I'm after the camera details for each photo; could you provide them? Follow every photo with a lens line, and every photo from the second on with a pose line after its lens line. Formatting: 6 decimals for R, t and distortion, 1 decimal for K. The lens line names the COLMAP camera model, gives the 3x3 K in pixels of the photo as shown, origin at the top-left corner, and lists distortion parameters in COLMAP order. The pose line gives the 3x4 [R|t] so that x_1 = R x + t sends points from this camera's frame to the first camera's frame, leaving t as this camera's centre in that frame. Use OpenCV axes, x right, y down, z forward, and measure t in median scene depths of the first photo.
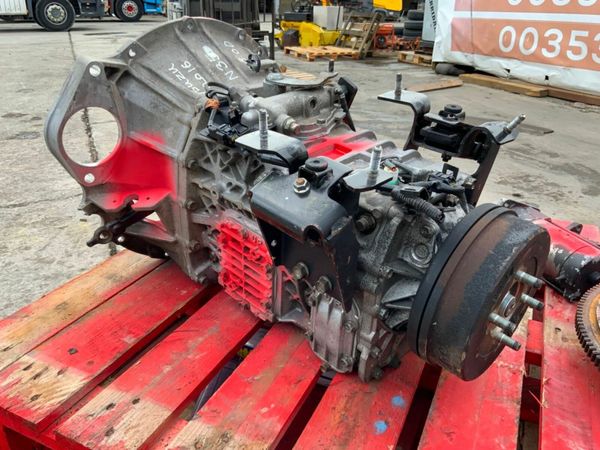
lens RADIAL K [[493.5, 0, 300.0], [0, 493.5, 225.0], [0, 0, 1]] dist [0.039591, -0.074716]
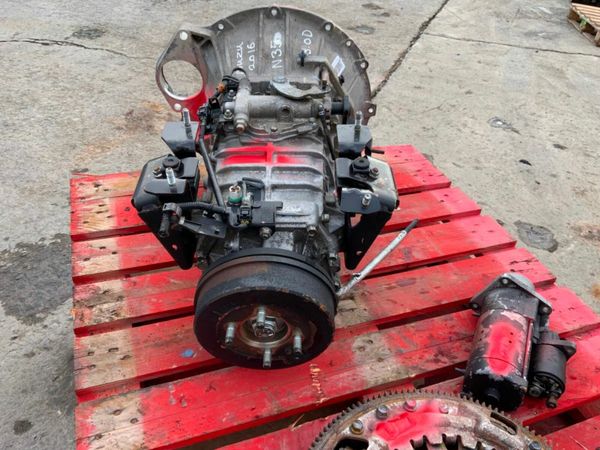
lens RADIAL K [[493.5, 0, 300.0], [0, 493.5, 225.0], [0, 0, 1]] dist [0.039591, -0.074716]
pose [[0.710842, 0.462204, -0.530162, 0.759806], [-0.357588, 0.886570, 0.293471, -0.345365], [0.605669, -0.019032, 0.795489, 0.071370]]
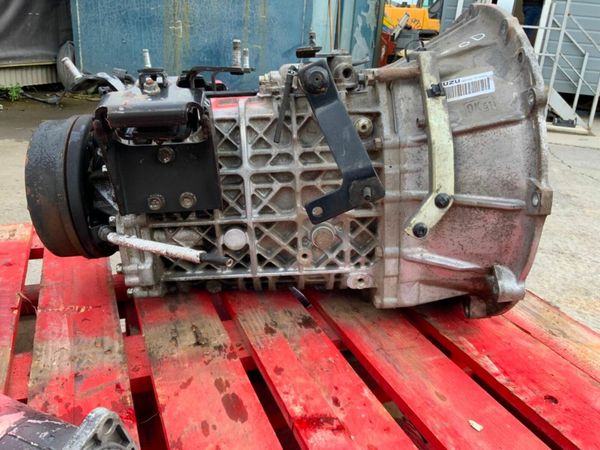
lens RADIAL K [[493.5, 0, 300.0], [0, 493.5, 225.0], [0, 0, 1]] dist [0.039591, -0.074716]
pose [[-0.662487, 0.217957, -0.716663, 0.714055], [-0.373538, 0.733165, 0.568276, -0.550517], [0.649292, 0.644176, -0.404297, 1.502161]]
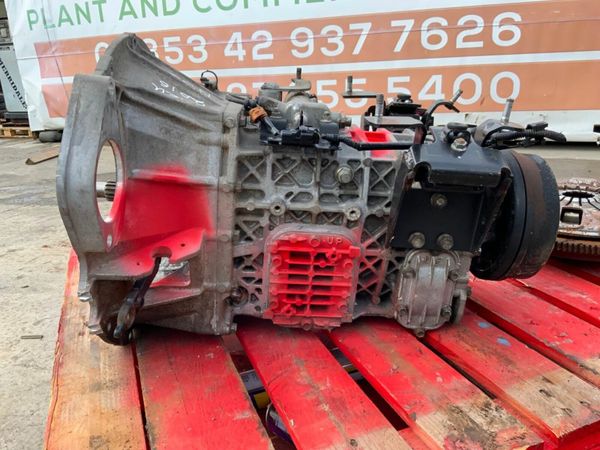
lens RADIAL K [[493.5, 0, 300.0], [0, 493.5, 225.0], [0, 0, 1]] dist [0.039591, -0.074716]
pose [[0.690254, -0.252943, 0.677916, -0.730721], [0.335358, 0.942037, 0.010030, -0.029172], [-0.641159, 0.220422, 0.735071, 0.294103]]
